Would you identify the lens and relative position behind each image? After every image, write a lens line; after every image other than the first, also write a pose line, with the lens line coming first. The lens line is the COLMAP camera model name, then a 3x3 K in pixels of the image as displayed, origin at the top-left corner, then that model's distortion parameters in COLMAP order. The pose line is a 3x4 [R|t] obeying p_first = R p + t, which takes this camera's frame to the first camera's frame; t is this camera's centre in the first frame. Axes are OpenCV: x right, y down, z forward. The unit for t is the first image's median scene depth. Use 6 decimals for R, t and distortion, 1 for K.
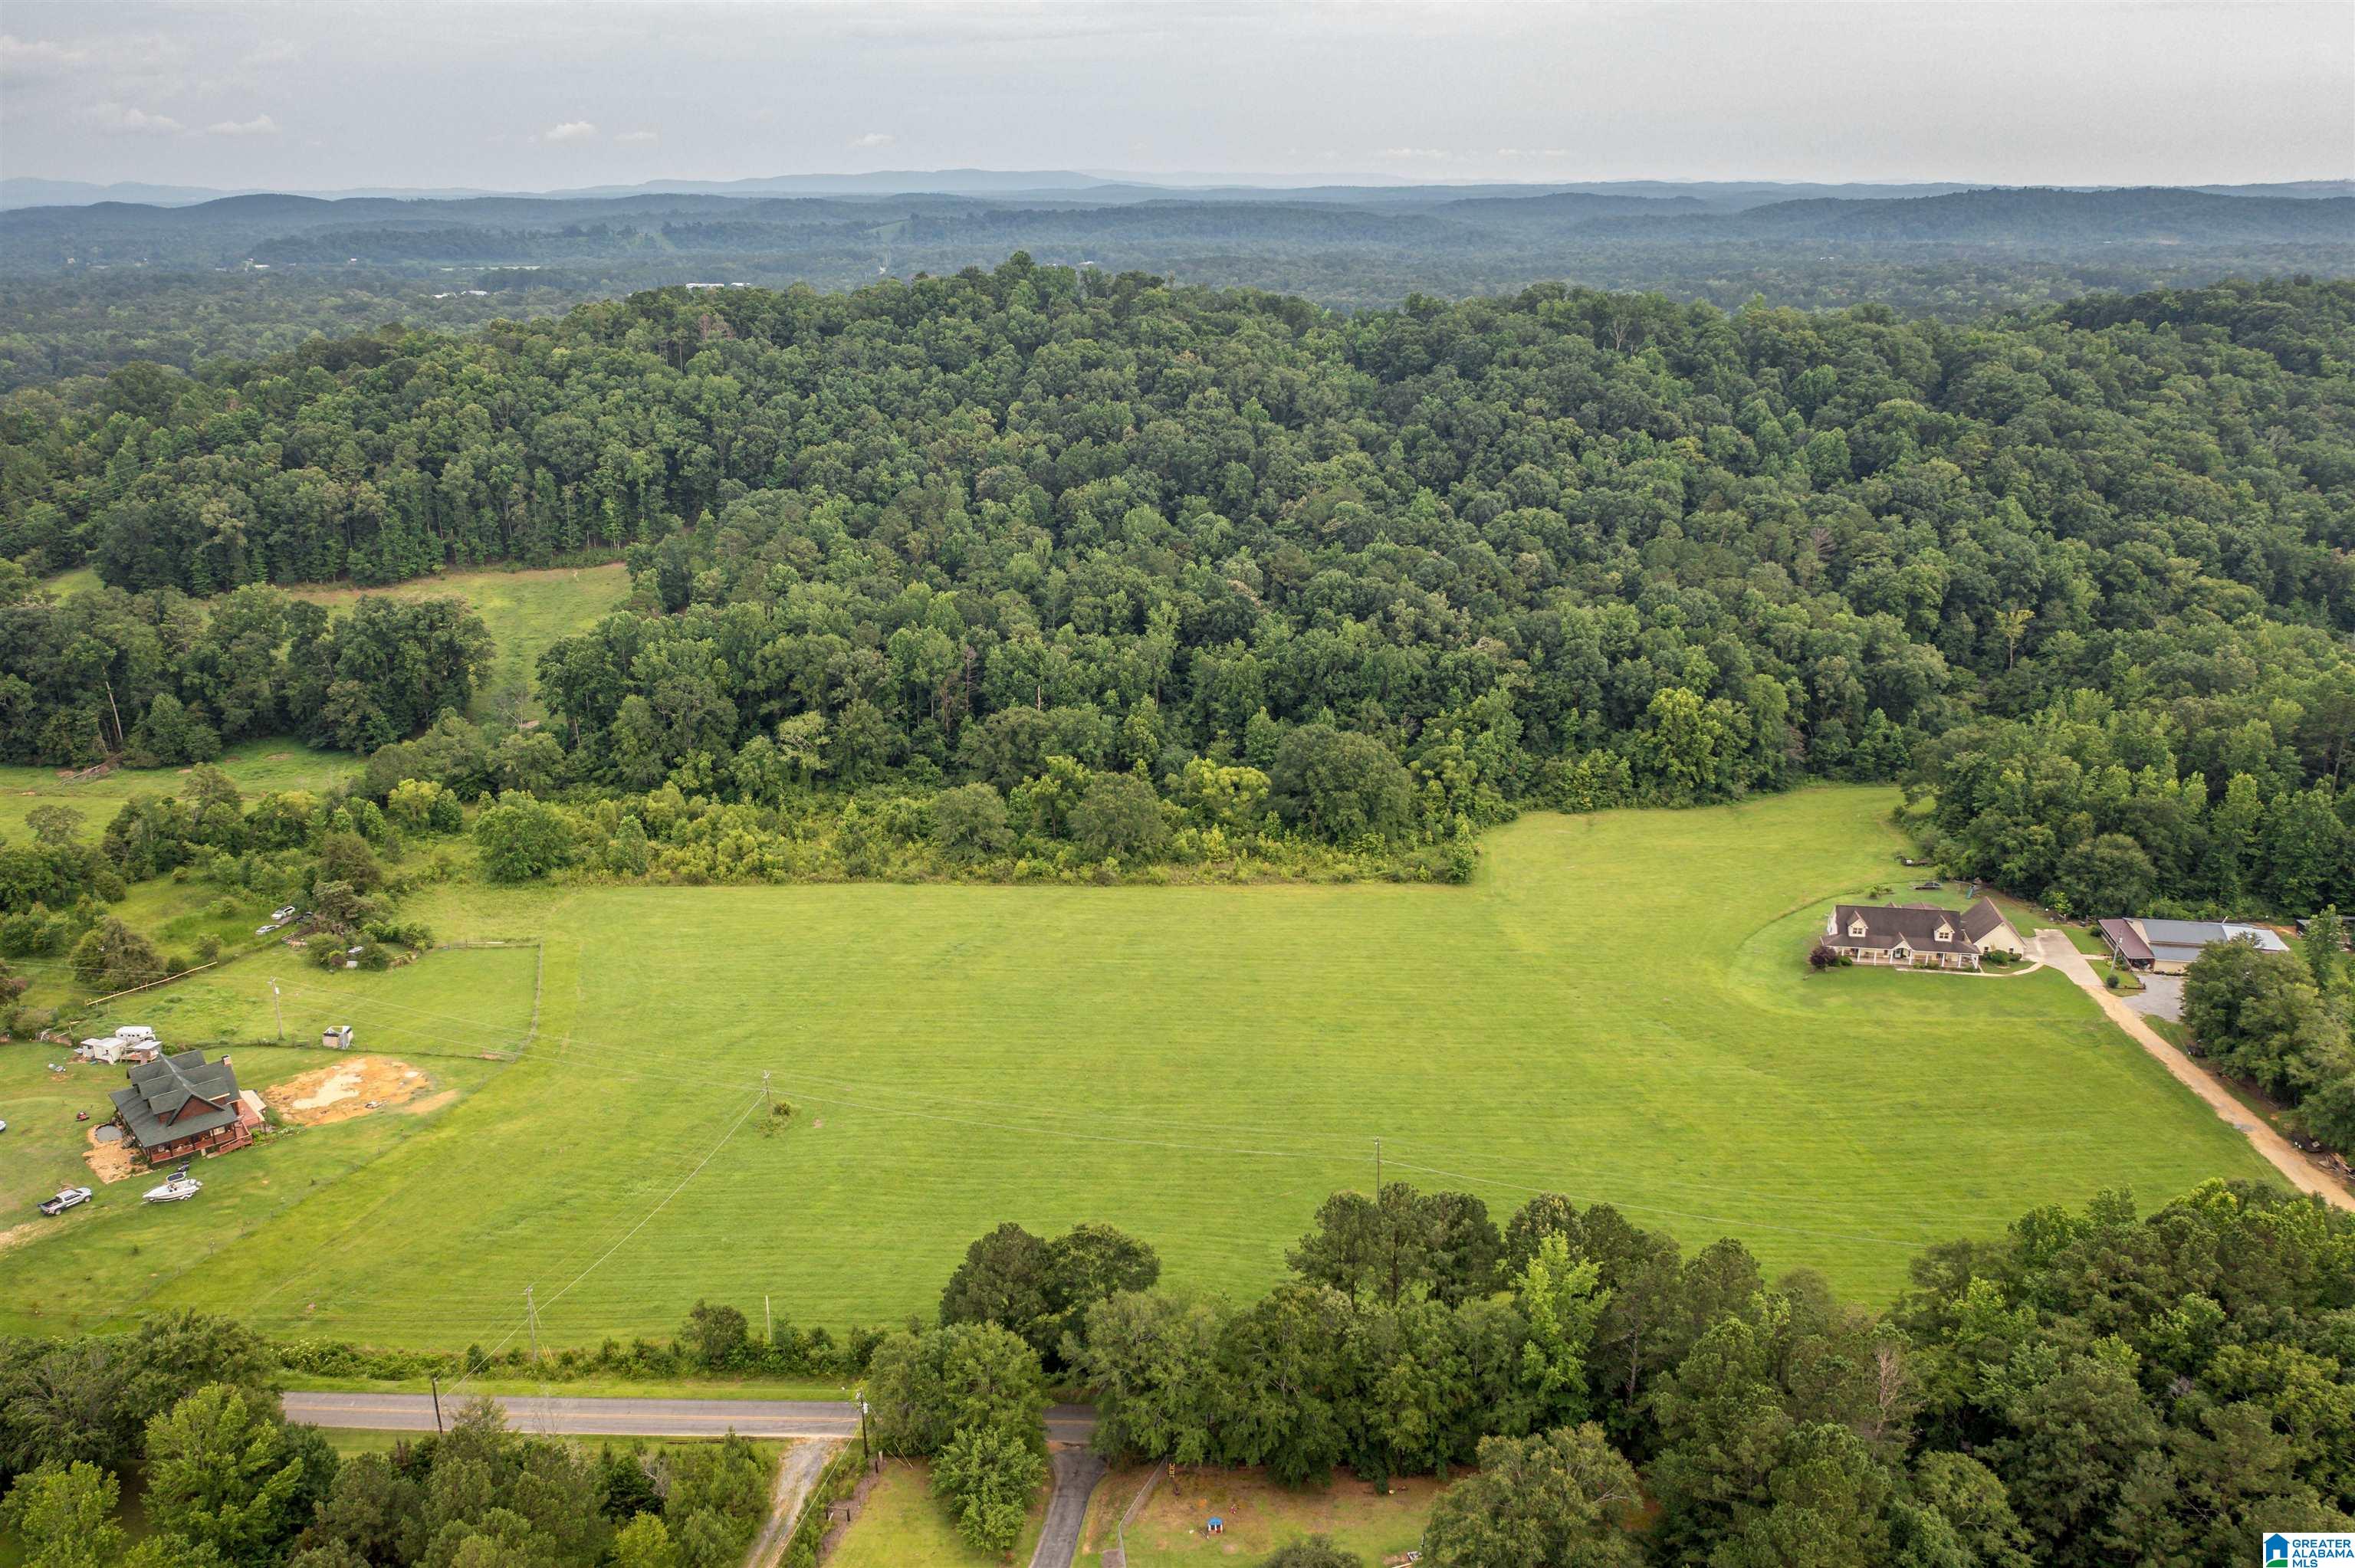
lens RADIAL K [[1858.4, 0, 1171.8], [0, 1858.4, 771.4], [0, 0, 1]] dist [-0.032913, 0.015000]
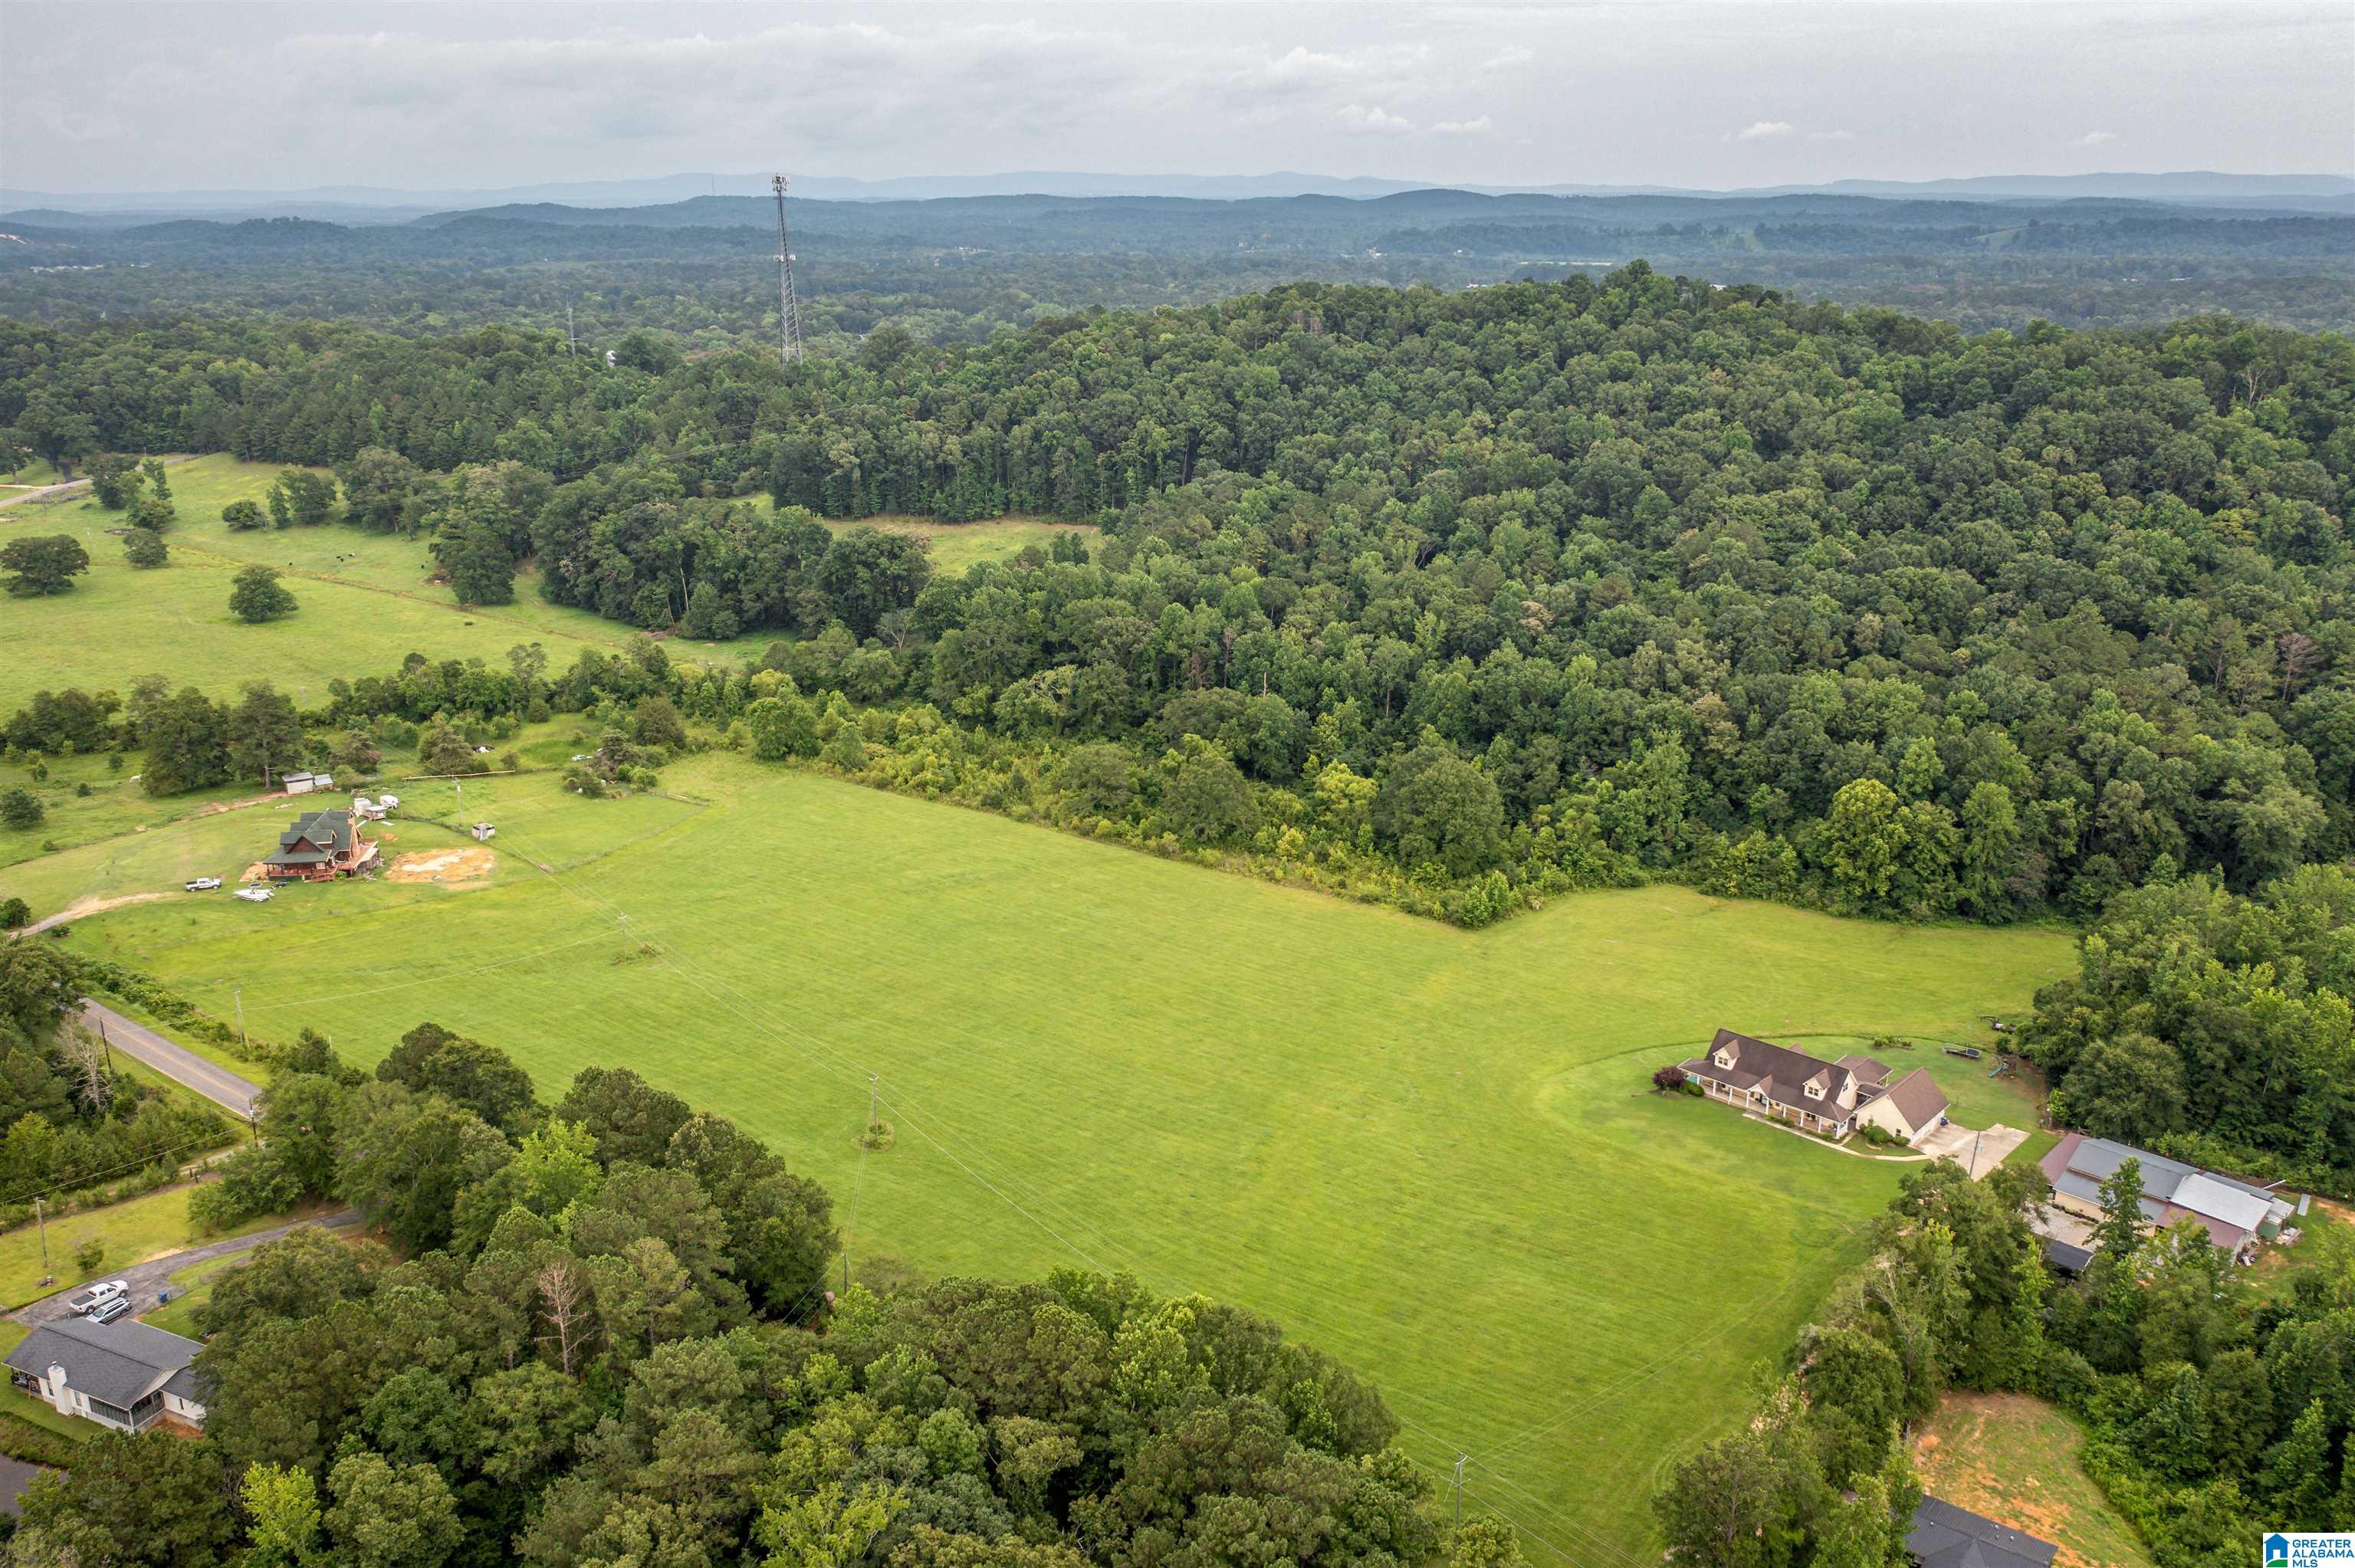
lens RADIAL K [[1858.4, 0, 1175.2], [0, 1858.4, 786.0], [0, 0, 1]] dist [-0.032913, 0.015000]
pose [[0.825948, 0.176632, -0.535361, 0.465052], [-0.172509, 0.983283, 0.058271, -0.036414], [0.536704, 0.044226, 0.842611, 0.096933]]
